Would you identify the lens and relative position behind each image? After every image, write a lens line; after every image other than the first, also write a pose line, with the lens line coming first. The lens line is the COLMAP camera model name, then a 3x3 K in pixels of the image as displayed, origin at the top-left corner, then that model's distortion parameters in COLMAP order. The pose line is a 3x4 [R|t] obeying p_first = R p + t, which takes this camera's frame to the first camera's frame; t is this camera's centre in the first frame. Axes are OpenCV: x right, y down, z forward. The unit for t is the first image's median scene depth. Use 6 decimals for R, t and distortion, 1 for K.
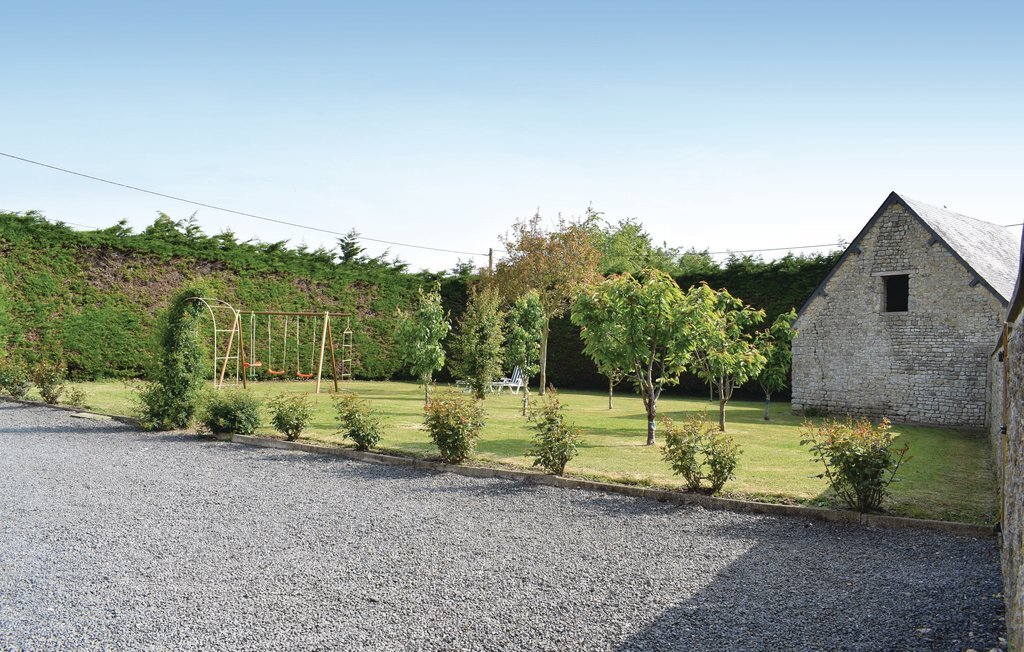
lens RADIAL K [[831.2, 0, 508.2], [0, 831.2, 329.0], [0, 0, 1]] dist [-0.088917, 0.007786]
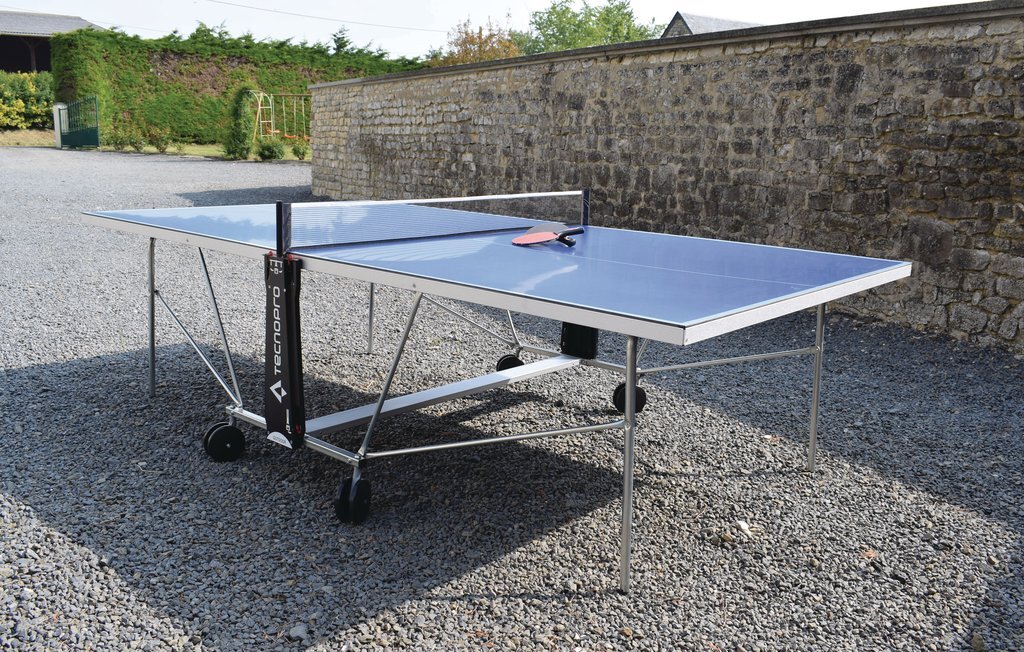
lens RADIAL K [[925.5, 0, 510.4], [0, 925.5, 326.8], [0, 0, 1]] dist [-0.081499, 0.010126]
pose [[0.999236, -0.000863, -0.039067, 0.165519], [0.010048, 0.971815, 0.235530, 0.000946], [0.037762, -0.235743, 0.971081, -0.619115]]
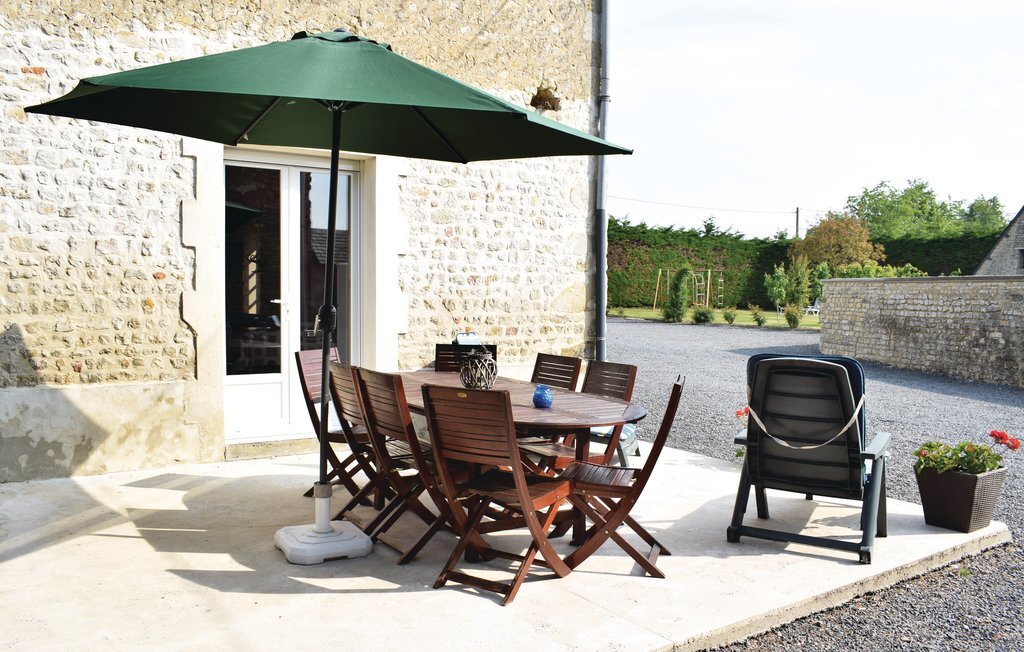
lens RADIAL K [[831.2, 0, 512.2], [0, 831.2, 328.9], [0, 0, 1]] dist [-0.088917, 0.007786]
pose [[0.939706, 0.006888, -0.341914, -0.001717], [0.018628, 0.997282, 0.071287, -0.027105], [0.341475, -0.073358, 0.937024, -0.849131]]
